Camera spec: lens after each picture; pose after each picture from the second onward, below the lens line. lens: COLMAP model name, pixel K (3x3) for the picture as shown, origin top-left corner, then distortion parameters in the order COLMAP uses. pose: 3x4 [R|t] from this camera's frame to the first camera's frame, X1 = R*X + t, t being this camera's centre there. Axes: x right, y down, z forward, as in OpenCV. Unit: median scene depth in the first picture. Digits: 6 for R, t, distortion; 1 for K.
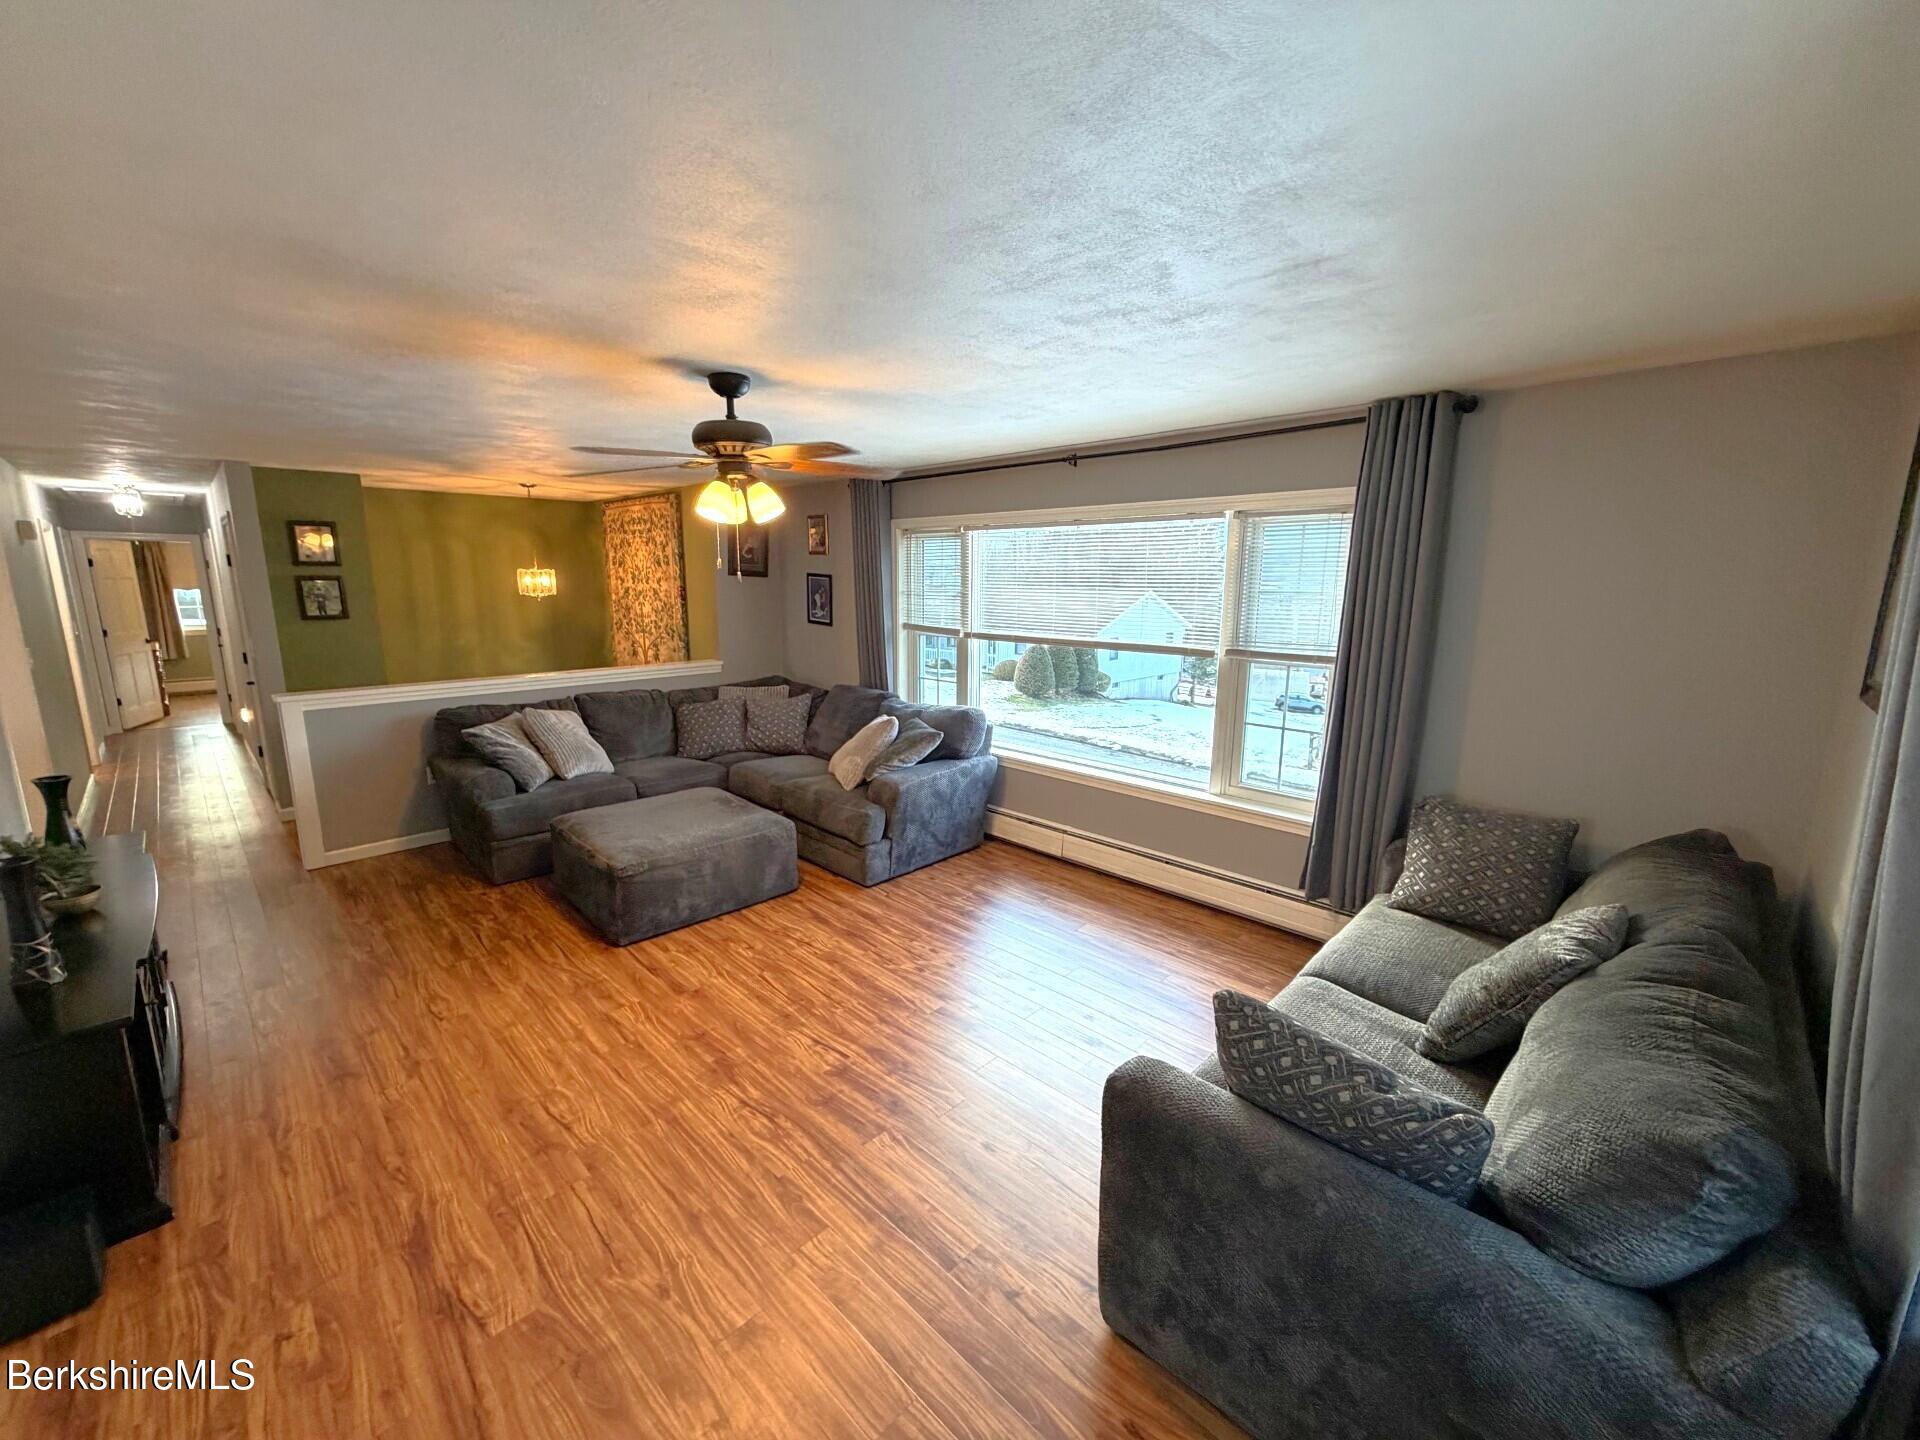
lens RADIAL K [[762.3, 0, 958.3], [0, 762.3, 727.0], [0, 0, 1]] dist [-0.000260, 0.000216]
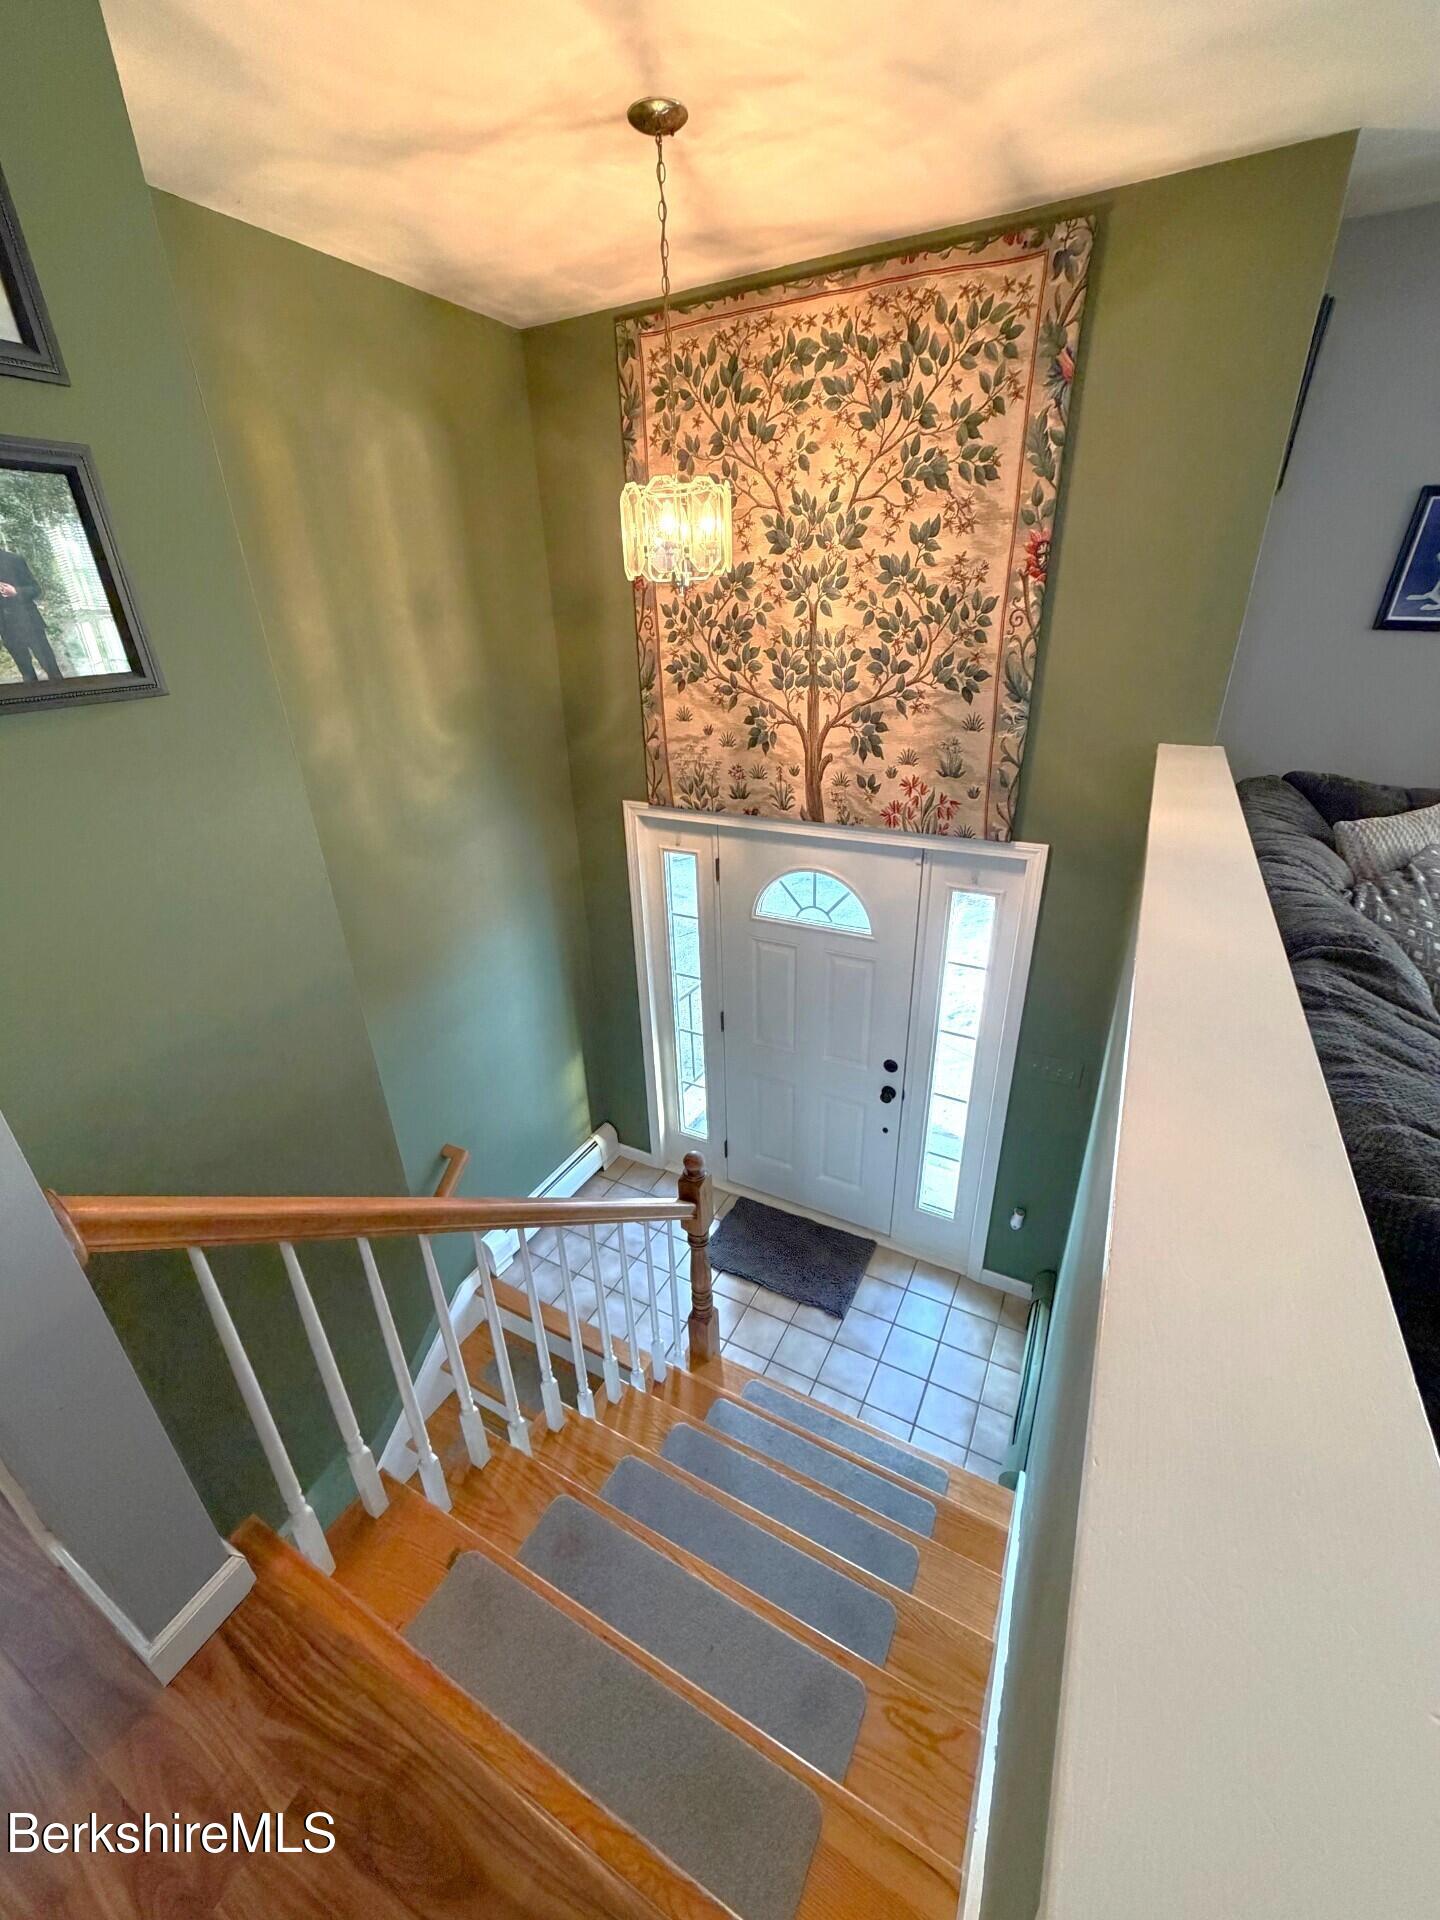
lens RADIAL K [[762.3, 0, 722.1], [0, 762.3, 952.8], [0, 0, 1]] dist [-0.000260, 0.000216]
pose [[0.959500, -0.149858, 0.238541, -1.010273], [0.089687, 0.965209, 0.245616, -0.159426], [-0.267049, -0.214275, 0.939559, 1.066015]]
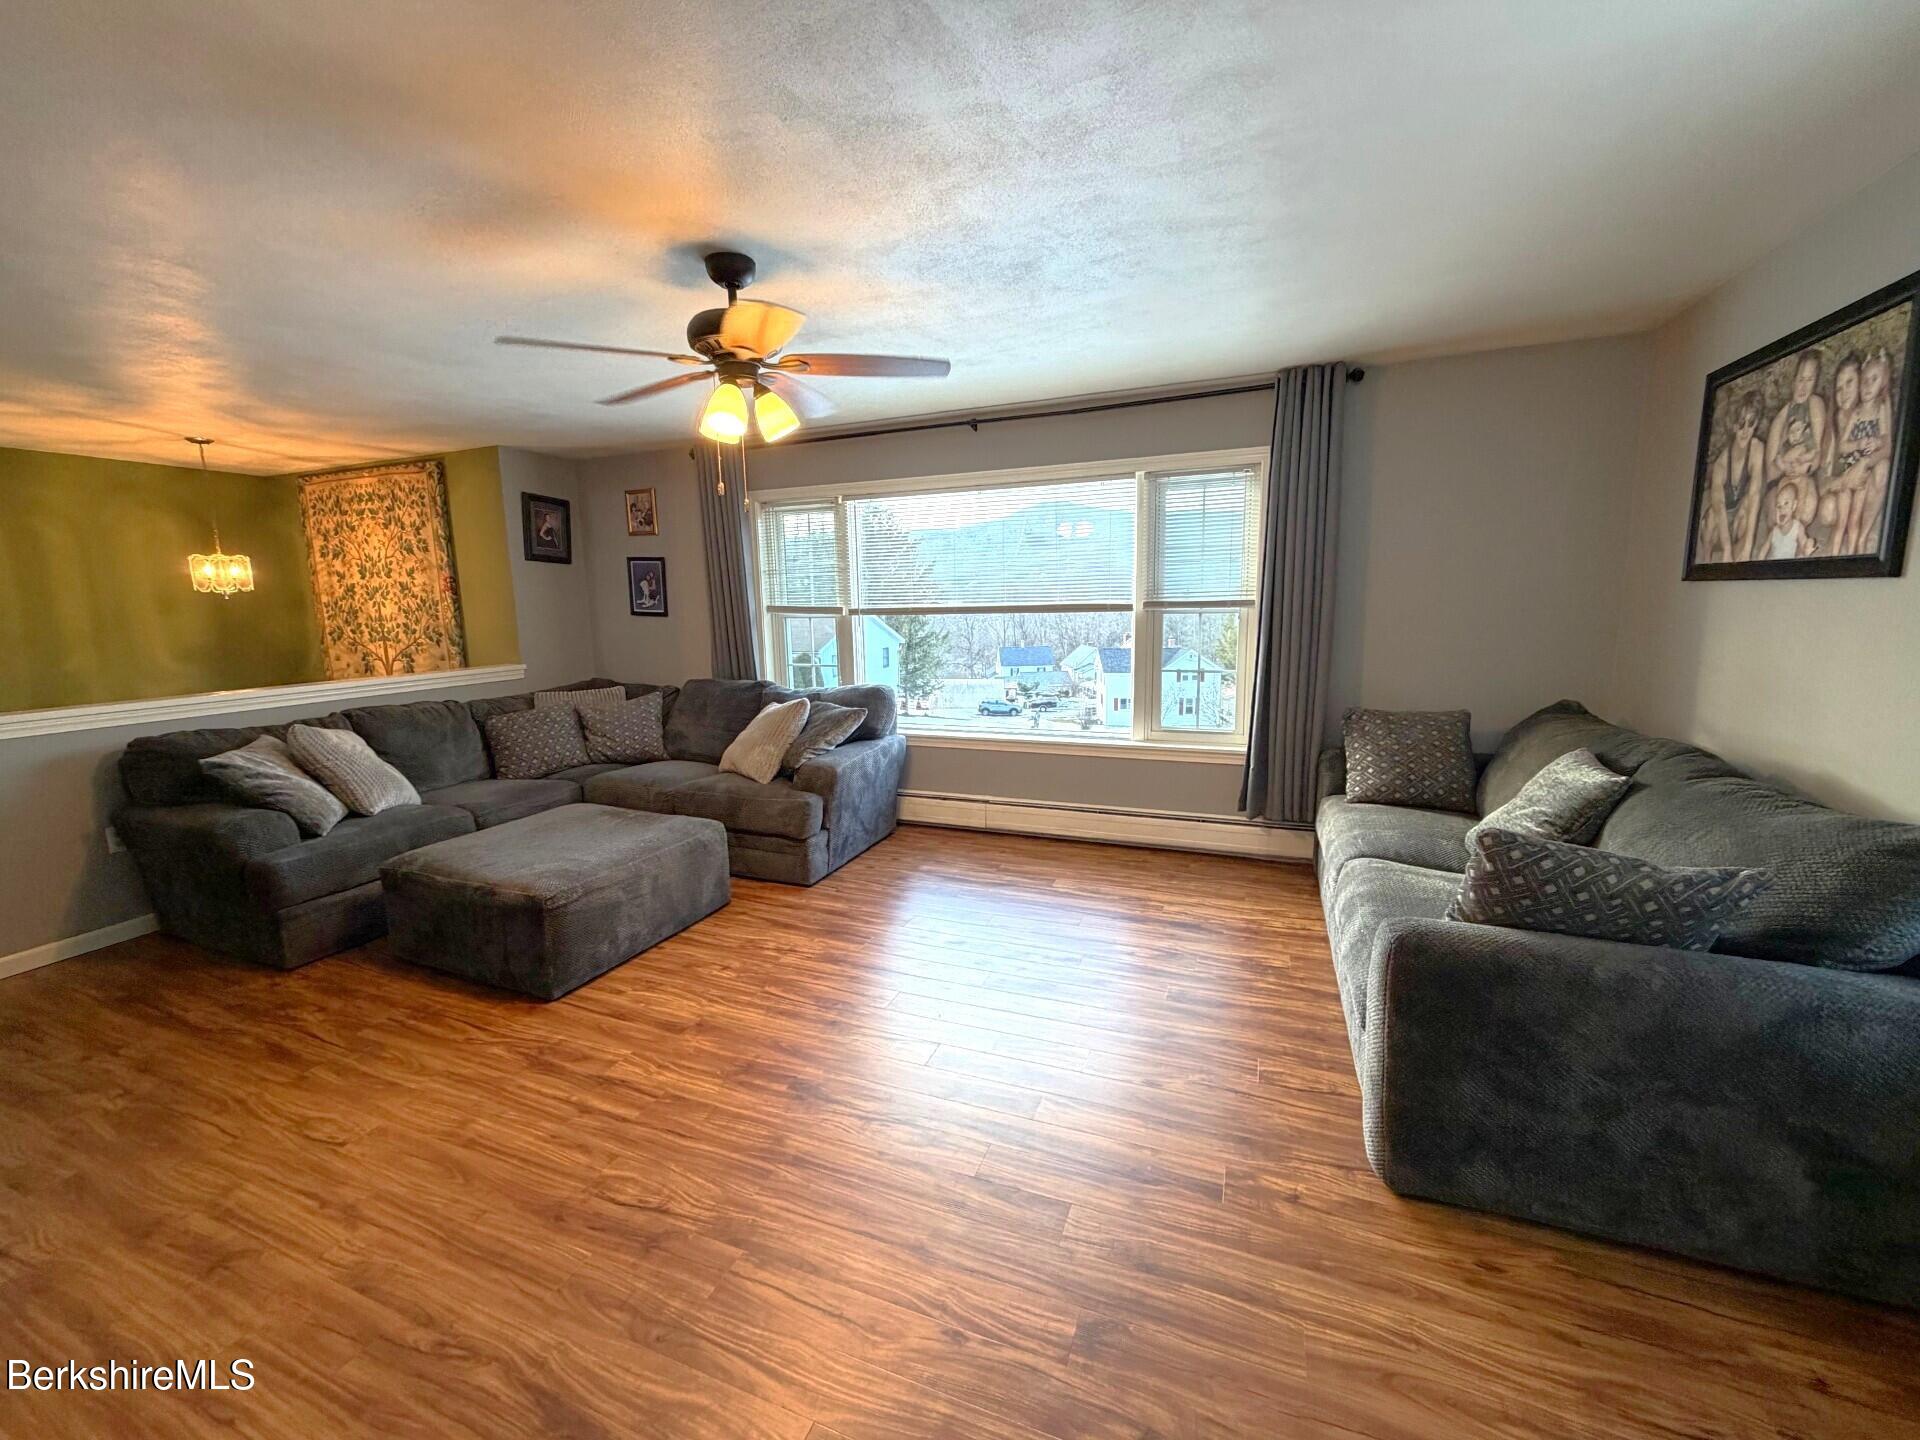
lens RADIAL K [[762.3, 0, 957.5], [0, 762.3, 723.5], [0, 0, 1]] dist [-0.000260, 0.000216]
pose [[0.924459, -0.087563, 0.371092, -0.293009], [0.100324, 0.994839, -0.015183, 0.055914], [-0.367847, 0.051265, 0.928472, 0.108261]]
